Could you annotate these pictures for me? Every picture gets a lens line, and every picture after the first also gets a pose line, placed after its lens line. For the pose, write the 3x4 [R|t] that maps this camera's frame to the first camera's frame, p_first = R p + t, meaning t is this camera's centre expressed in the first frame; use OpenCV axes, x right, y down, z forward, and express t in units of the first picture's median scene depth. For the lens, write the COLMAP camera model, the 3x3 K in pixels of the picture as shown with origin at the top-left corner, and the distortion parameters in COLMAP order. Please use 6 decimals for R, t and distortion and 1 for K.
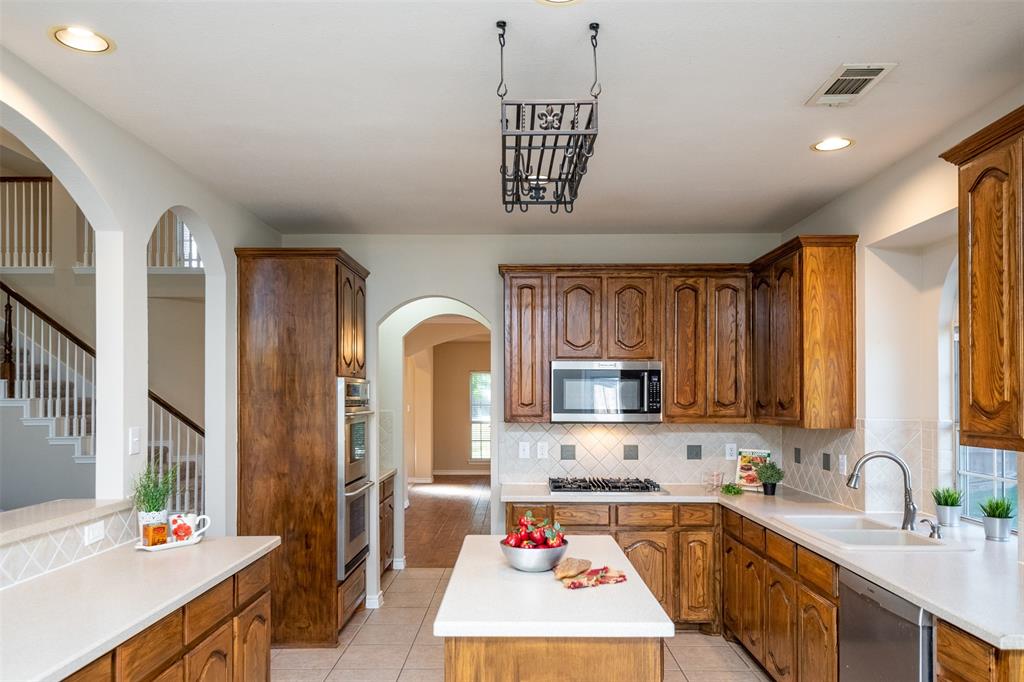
lens RADIAL K [[712.7, 0, 506.3], [0, 712.7, 383.9], [0, 0, 1]] dist [0.037156, -0.005654]
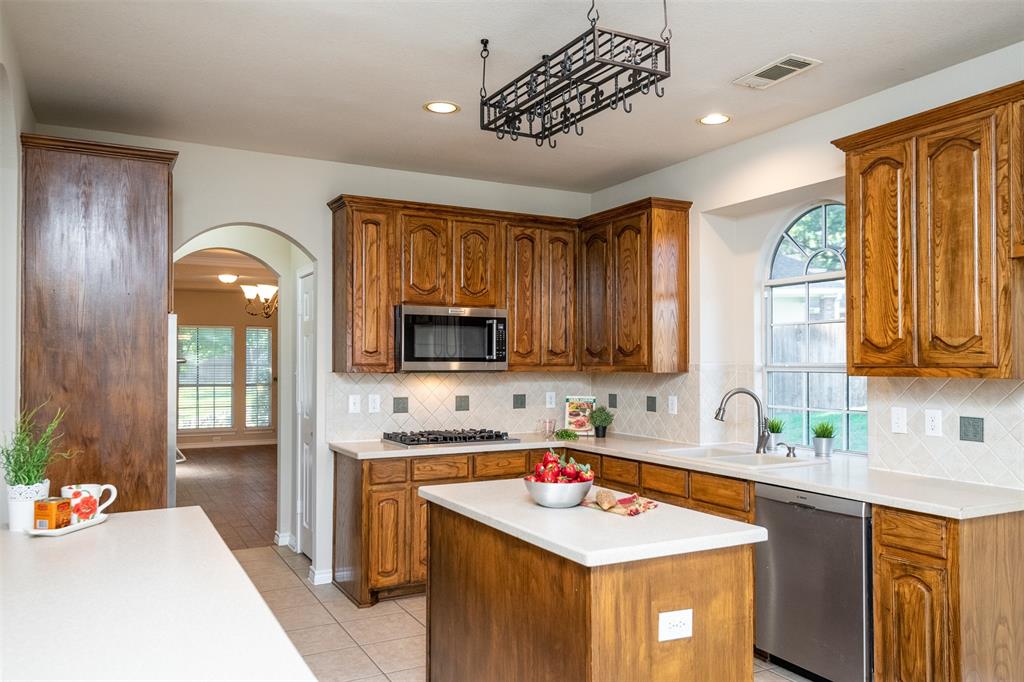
lens RADIAL K [[769.1, 0, 511.7], [0, 769.1, 342.2], [0, 0, 1]] dist [0.041795, 0.001781]
pose [[0.877237, 0.013186, 0.479876, -0.317718], [-0.009158, 0.999900, -0.010733, 0.028130], [-0.479970, 0.005020, 0.877271, 0.061611]]
